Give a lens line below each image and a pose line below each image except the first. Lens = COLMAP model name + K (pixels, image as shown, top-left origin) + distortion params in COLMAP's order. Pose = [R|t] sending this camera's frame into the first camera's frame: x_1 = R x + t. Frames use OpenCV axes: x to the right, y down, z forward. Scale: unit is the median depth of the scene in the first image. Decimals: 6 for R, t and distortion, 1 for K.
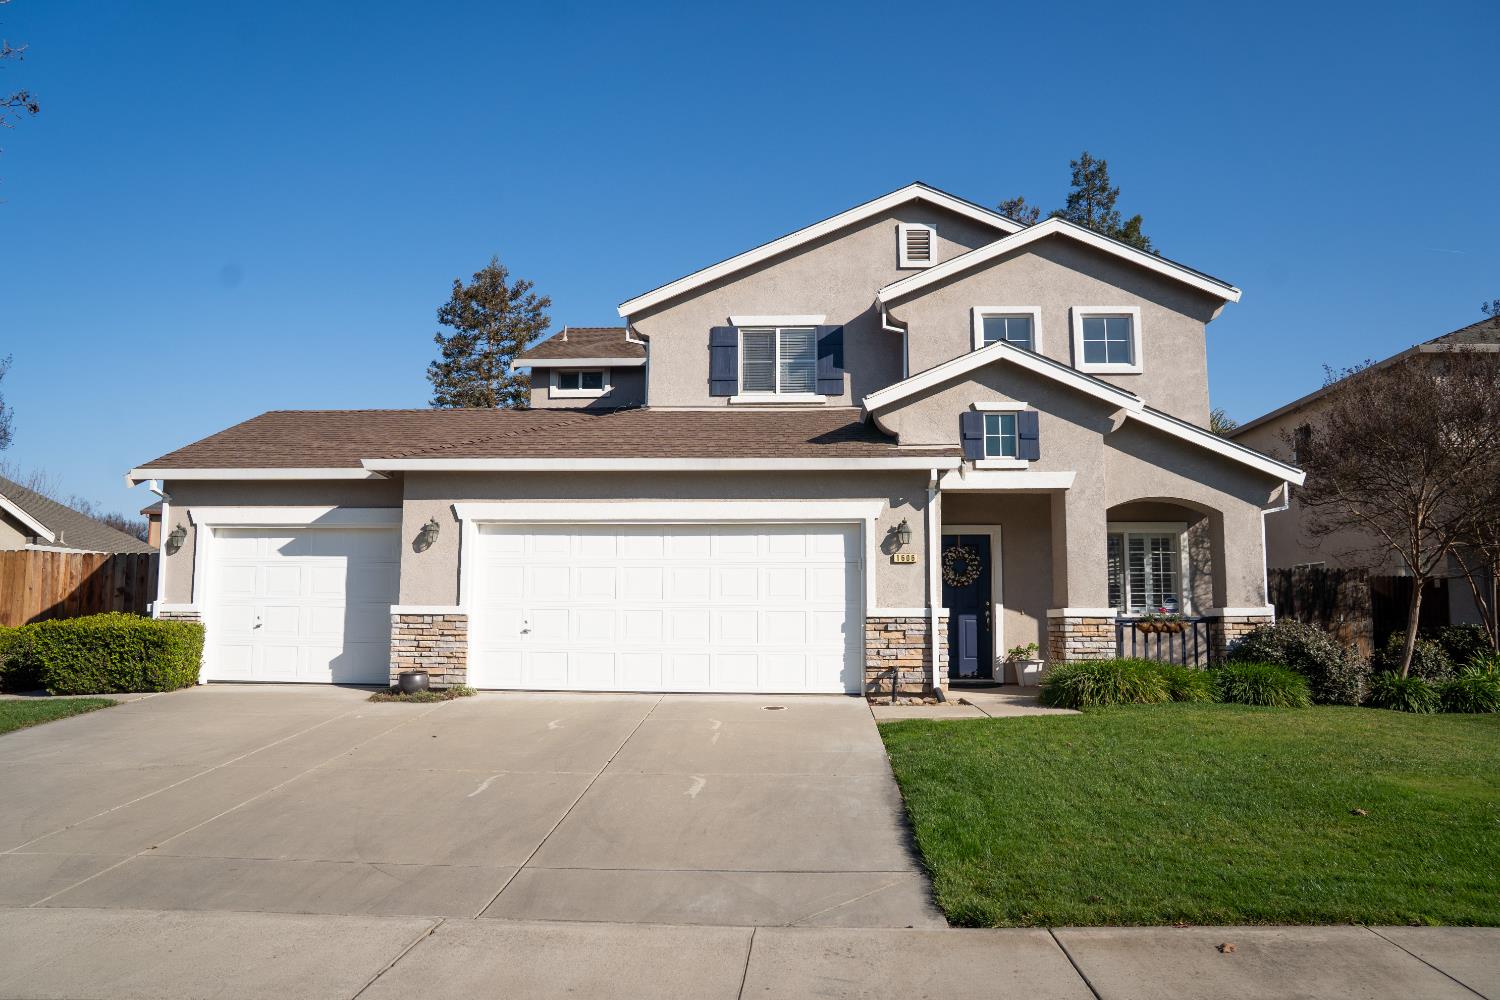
lens RADIAL K [[1056.5, 0, 750.0], [0, 1056.5, 500.0], [0, 0, 1]] dist [-0.135552, 0.102483]
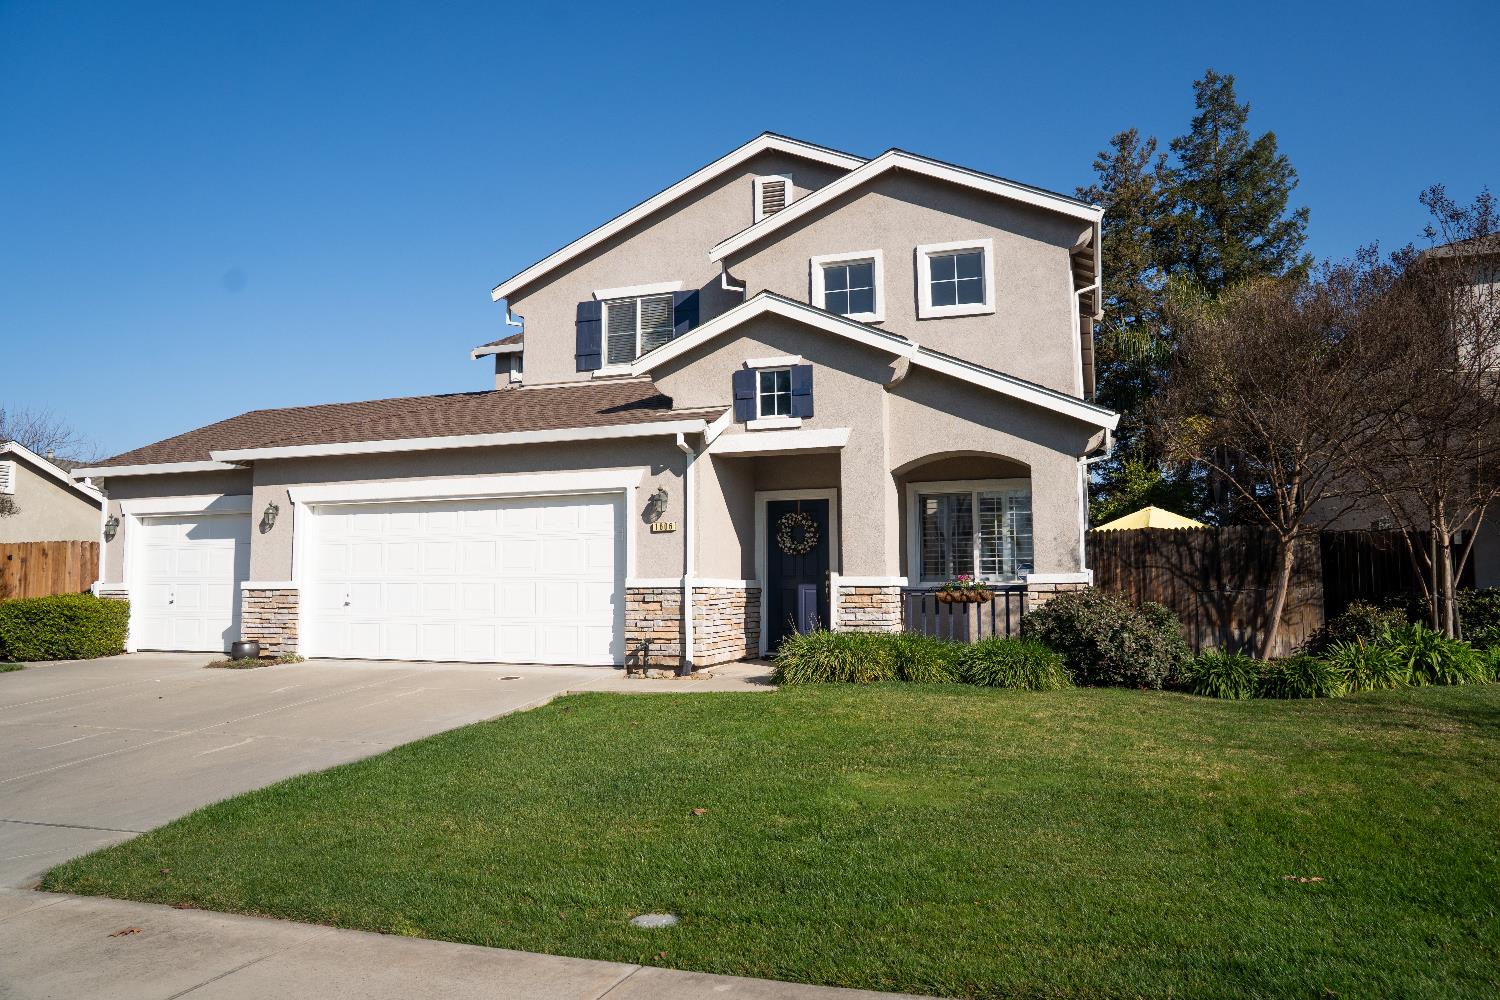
lens RADIAL K [[1047.6, 0, 750.0], [0, 1047.6, 500.0], [0, 0, 1]] dist [-0.138534, 0.111410]
pose [[0.964132, -0.034743, -0.263141, 0.458844], [0.041560, 0.998928, 0.020386, 0.013729], [0.262151, -0.030591, 0.964542, 0.089624]]
